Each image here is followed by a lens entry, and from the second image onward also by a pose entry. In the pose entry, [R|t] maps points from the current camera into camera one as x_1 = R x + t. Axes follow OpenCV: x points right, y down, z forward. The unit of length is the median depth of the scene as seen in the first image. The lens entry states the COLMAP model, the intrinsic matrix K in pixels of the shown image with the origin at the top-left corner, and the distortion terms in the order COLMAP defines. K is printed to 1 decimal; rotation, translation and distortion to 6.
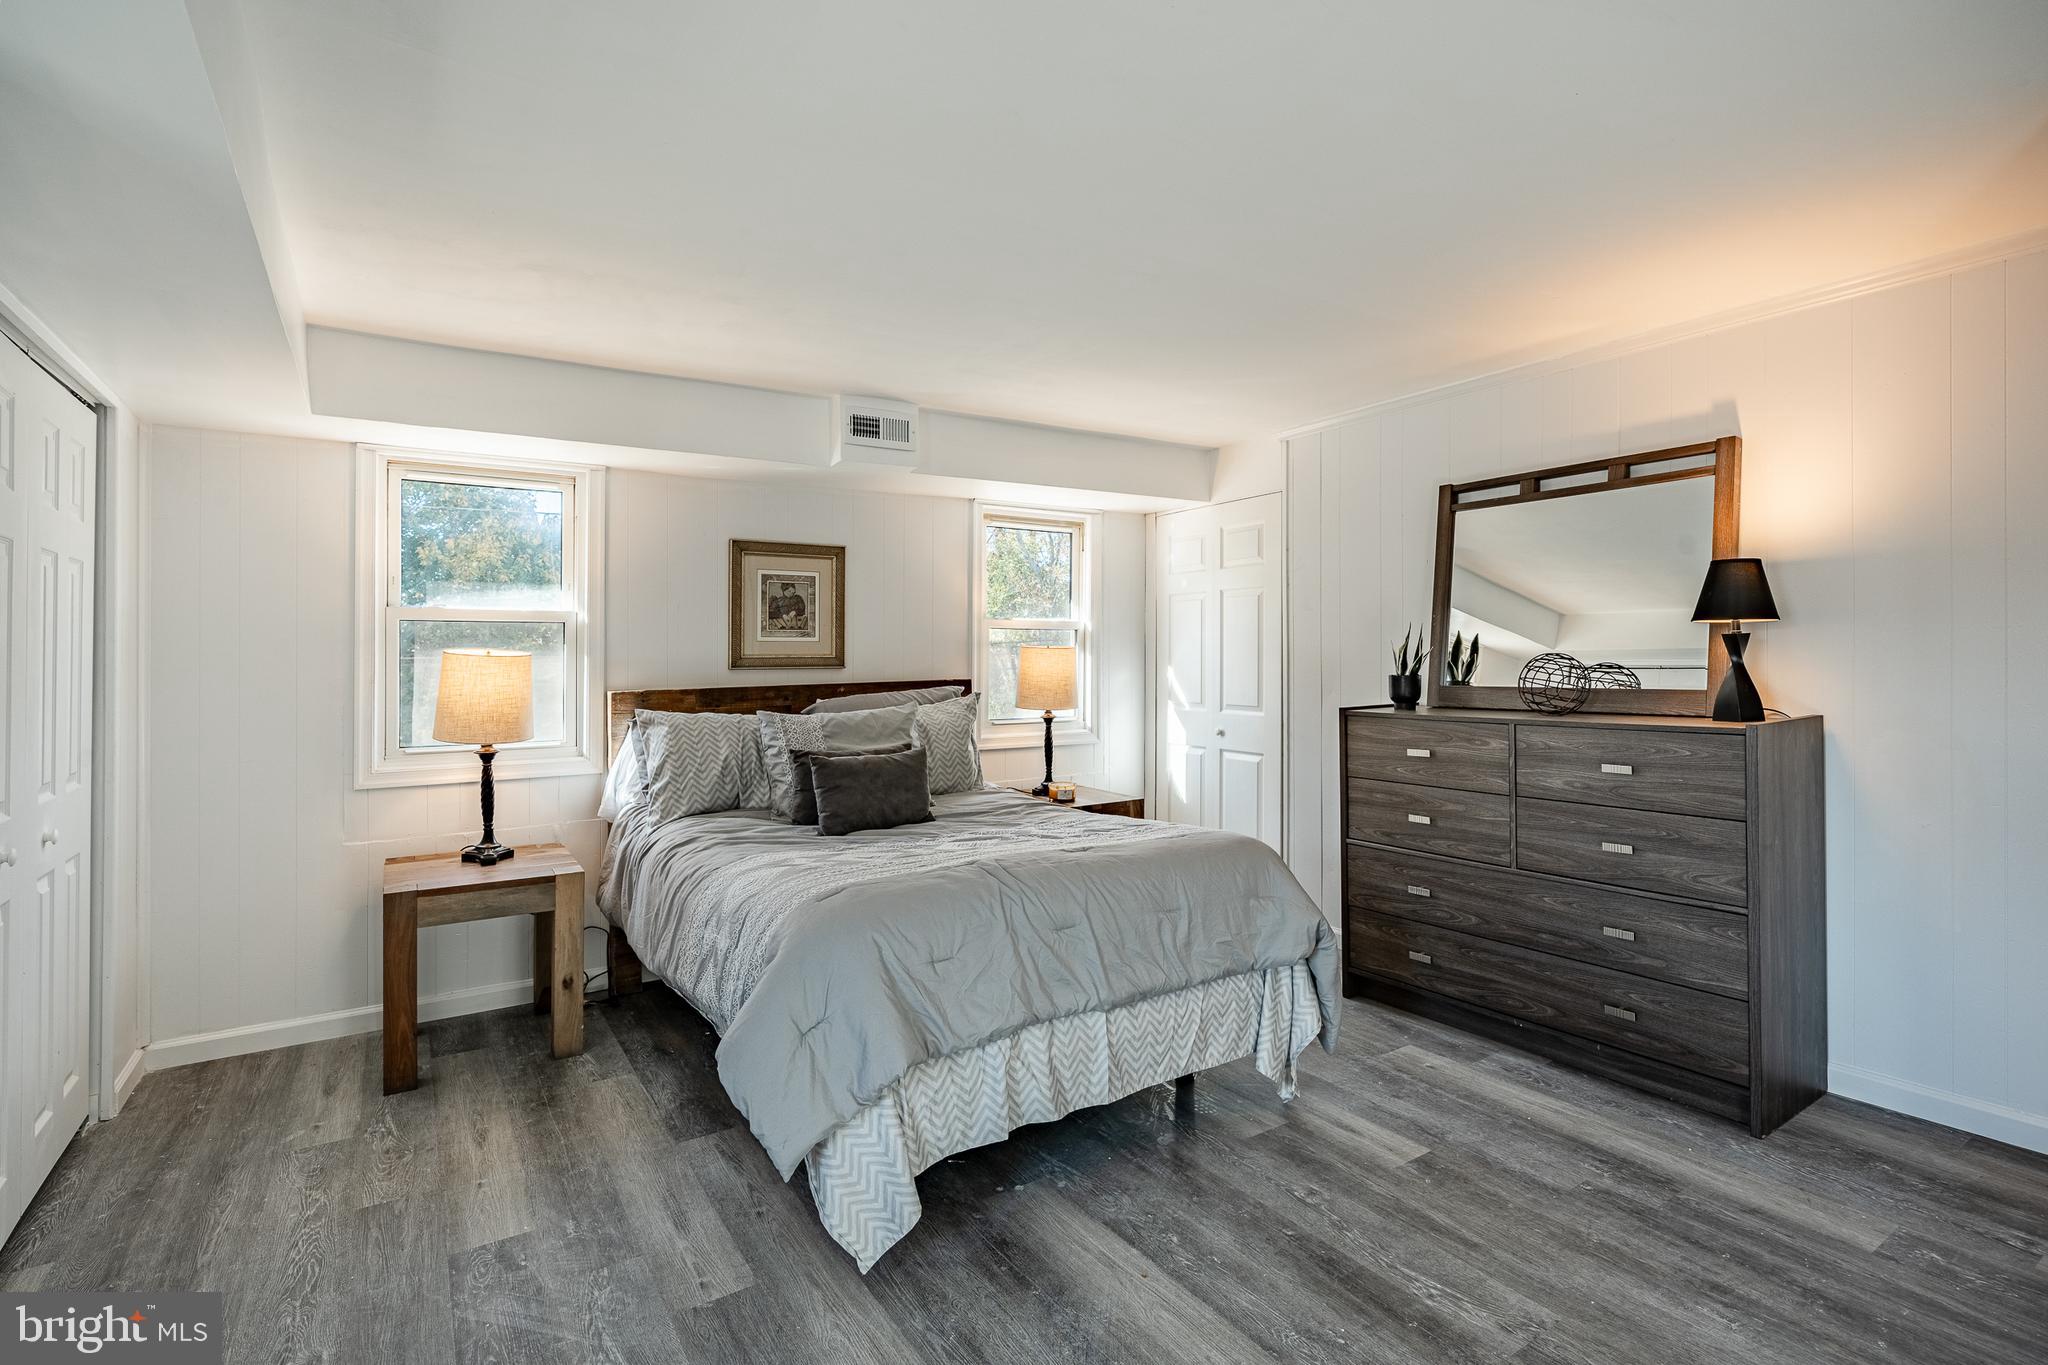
lens RADIAL K [[955.9, 0, 1023.4], [0, 955.9, 656.3], [0, 0, 1]] dist [0.007187, -0.002273]
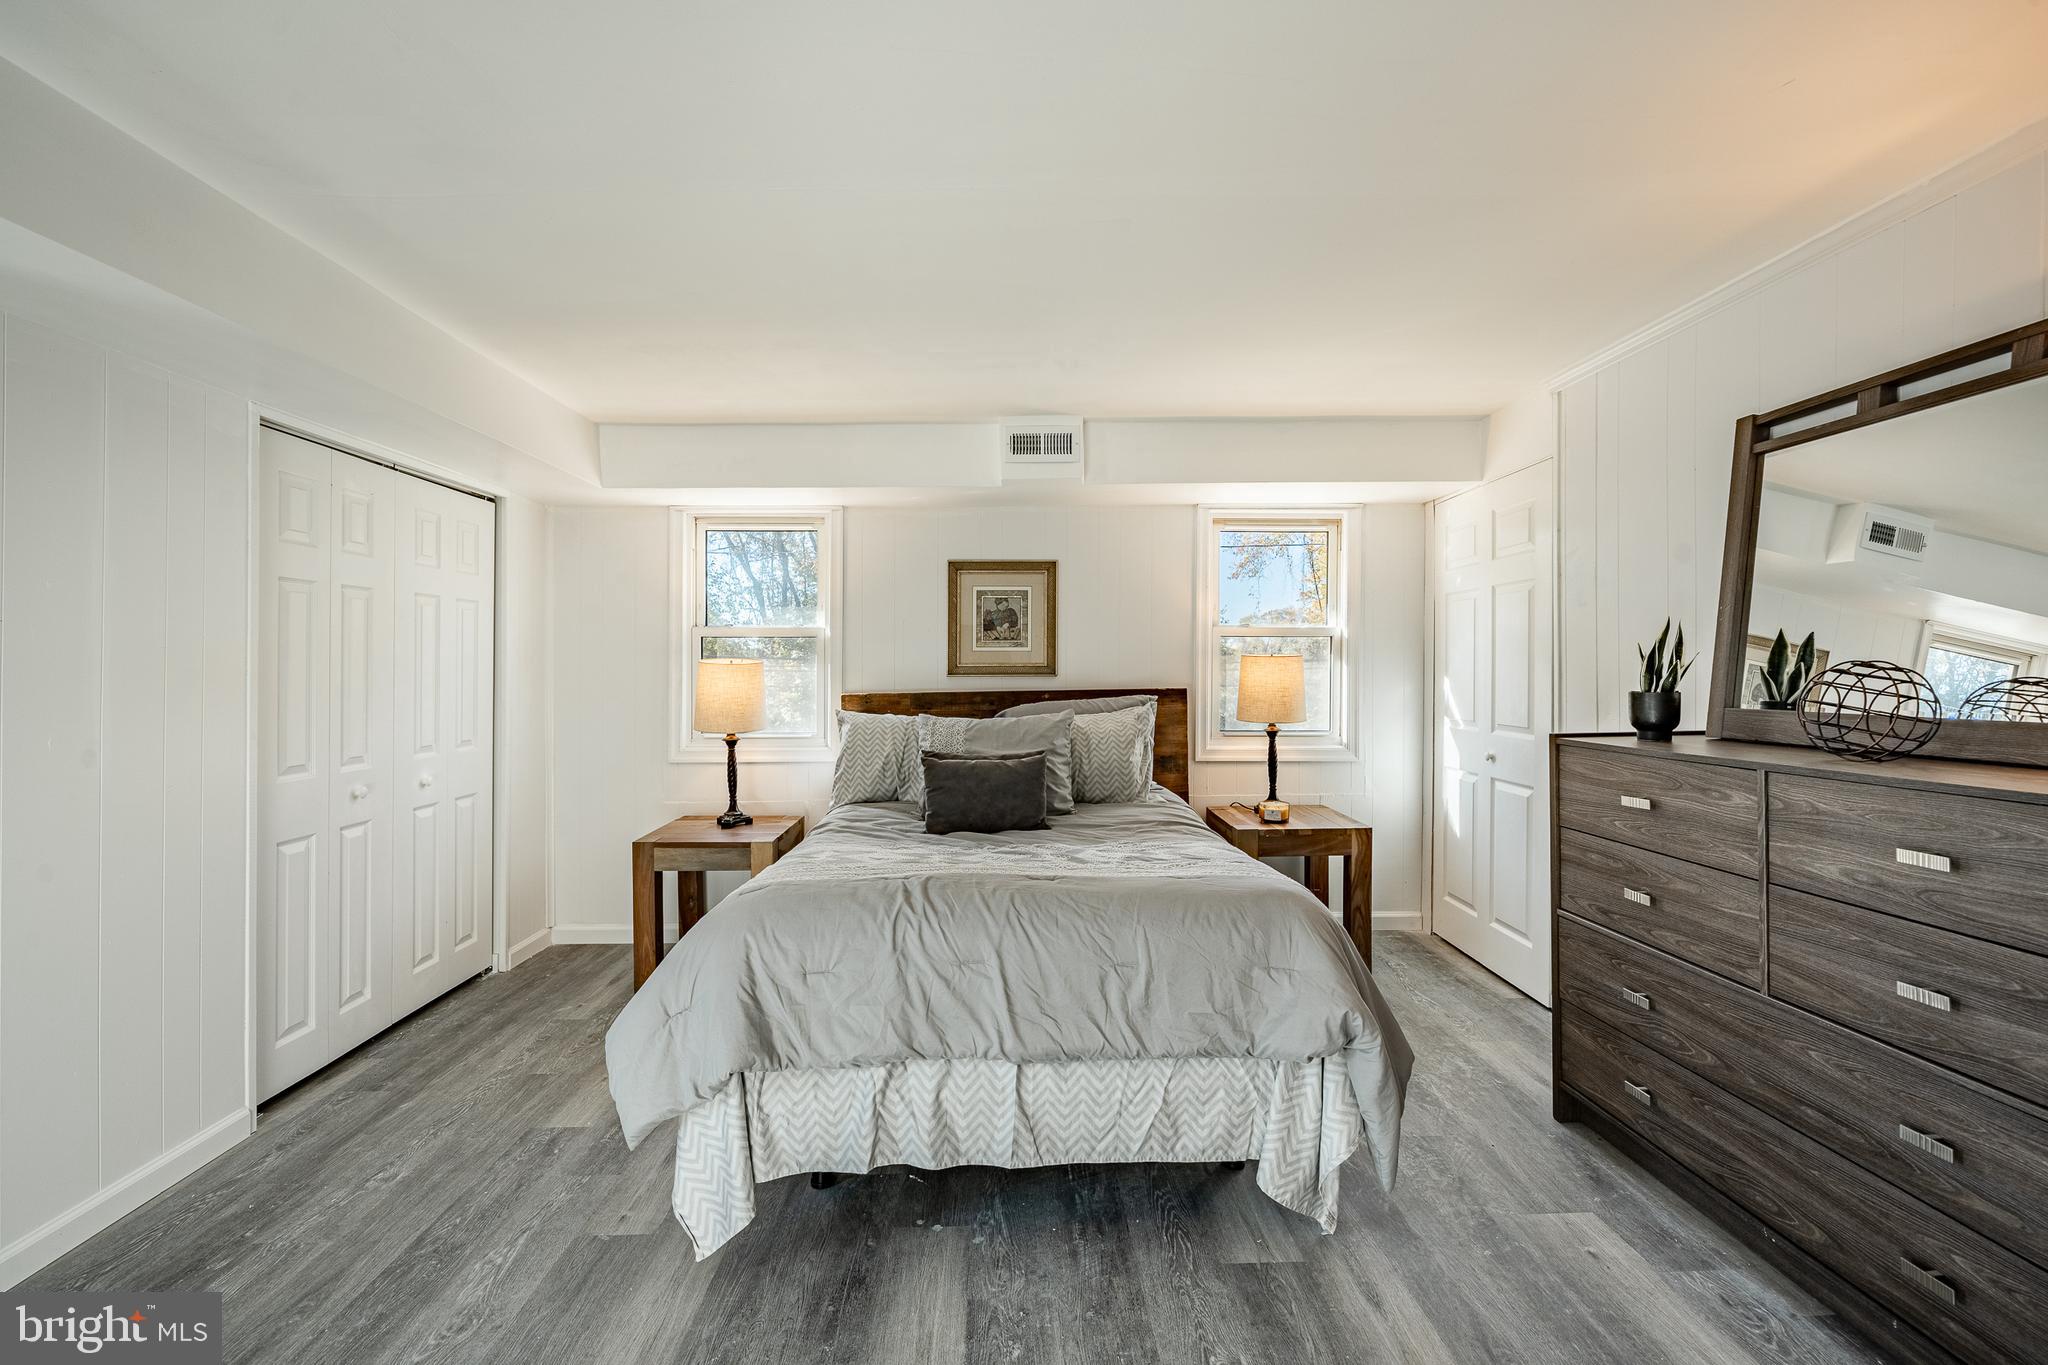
lens RADIAL K [[850.8, 0, 1016.7], [0, 850.8, 669.5], [0, 0, 1]] dist [0.001604, -0.000212]
pose [[0.854811, 0.003993, -0.518924, 0.347425], [-0.001795, 0.999987, 0.004736, 0.000872], [0.518936, -0.003117, 0.854807, 0.228752]]
